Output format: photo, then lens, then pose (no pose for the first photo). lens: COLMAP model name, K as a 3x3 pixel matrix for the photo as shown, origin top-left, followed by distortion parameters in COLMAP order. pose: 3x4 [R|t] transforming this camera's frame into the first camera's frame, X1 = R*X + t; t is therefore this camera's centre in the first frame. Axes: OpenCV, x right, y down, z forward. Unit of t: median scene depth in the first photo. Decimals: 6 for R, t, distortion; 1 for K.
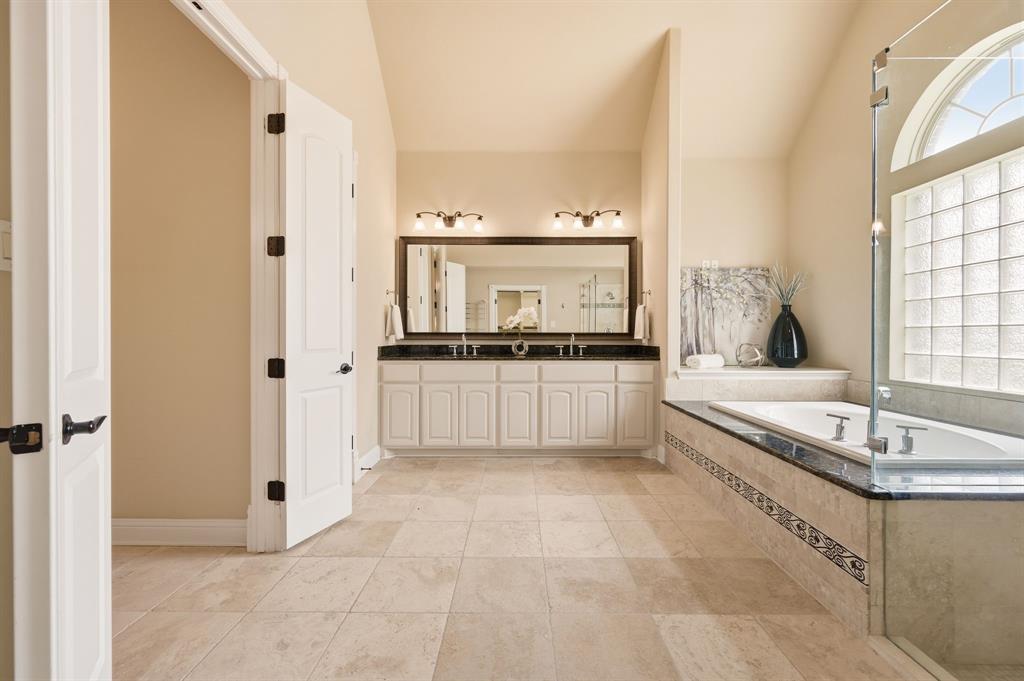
lens RADIAL K [[410.7, 0, 510.0], [0, 410.7, 340.8], [0, 0, 1]] dist [0.003216, 0.000051]
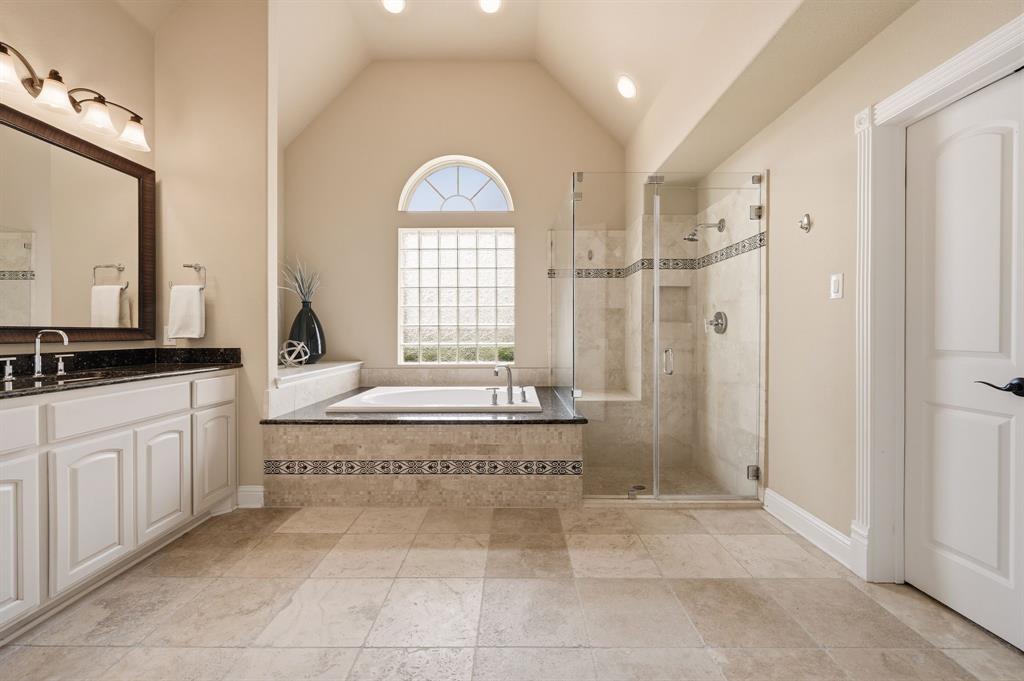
lens RADIAL K [[410.7, 0, 516.1], [0, 410.7, 332.8], [0, 0, 1]] dist [0.003216, 0.000051]
pose [[-0.019581, -0.003257, 0.999803, -0.439342], [0.016256, 0.999861, 0.003575, -0.008547], [-0.999676, 0.016323, -0.019525, 0.660375]]
